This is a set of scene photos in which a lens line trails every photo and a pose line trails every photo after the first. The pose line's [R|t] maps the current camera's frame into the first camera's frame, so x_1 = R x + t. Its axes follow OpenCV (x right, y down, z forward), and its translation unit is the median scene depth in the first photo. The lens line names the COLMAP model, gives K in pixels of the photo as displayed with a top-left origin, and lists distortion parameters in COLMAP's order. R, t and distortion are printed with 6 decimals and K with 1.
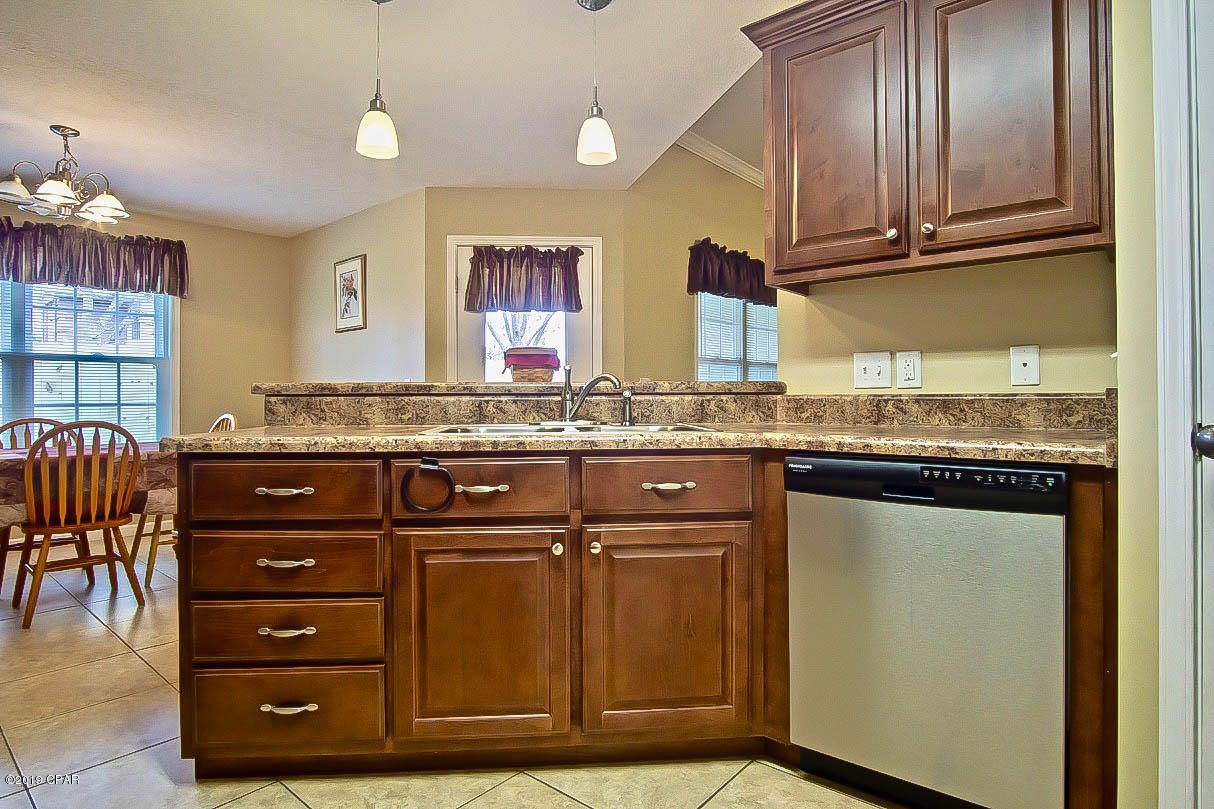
lens RADIAL K [[655.9, 0, 610.4], [0, 655.9, 399.9], [0, 0, 1]] dist [-0.031757, 0.004701]
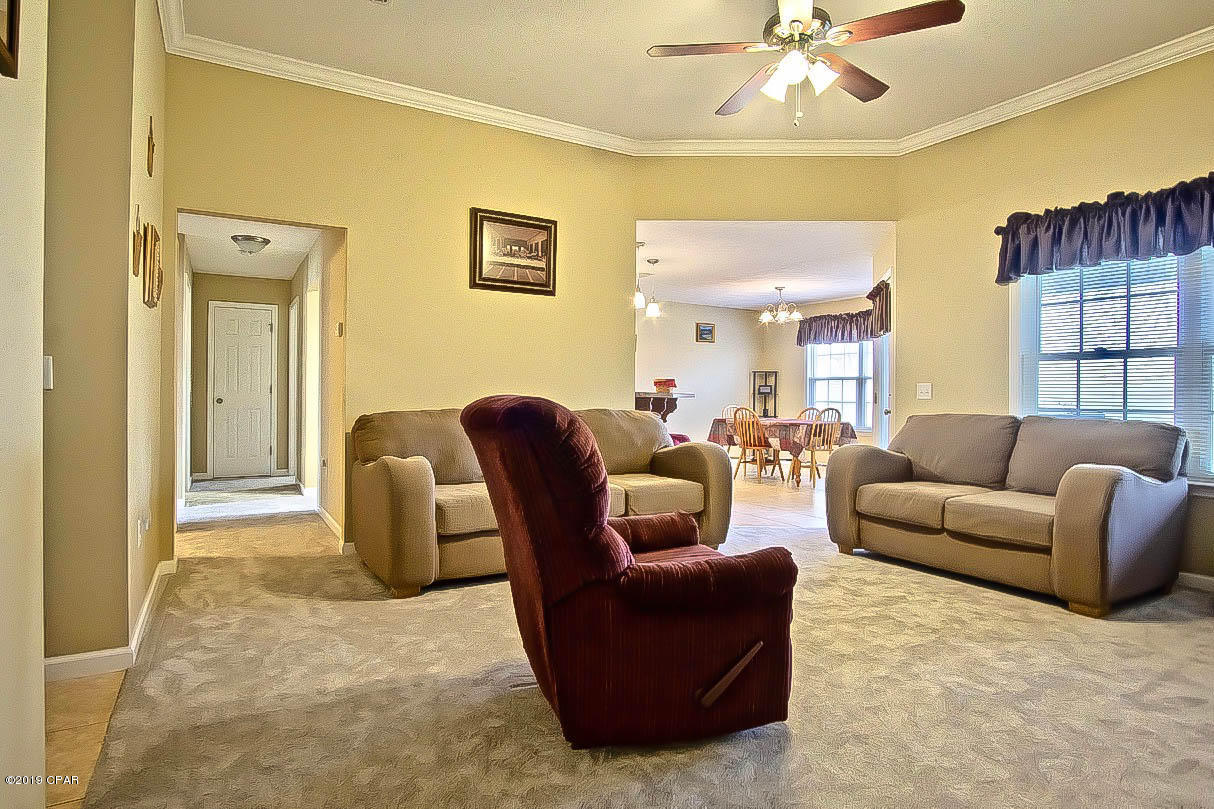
lens RADIAL K [[655.9, 0, 602.5], [0, 655.9, 398.4], [0, 0, 1]] dist [-0.031757, 0.004701]
pose [[-0.325286, 0.001407, -0.945614, 2.532327], [-0.007334, 0.999965, 0.004011, -0.012726], [0.945587, 0.008239, -0.325265, 1.748479]]
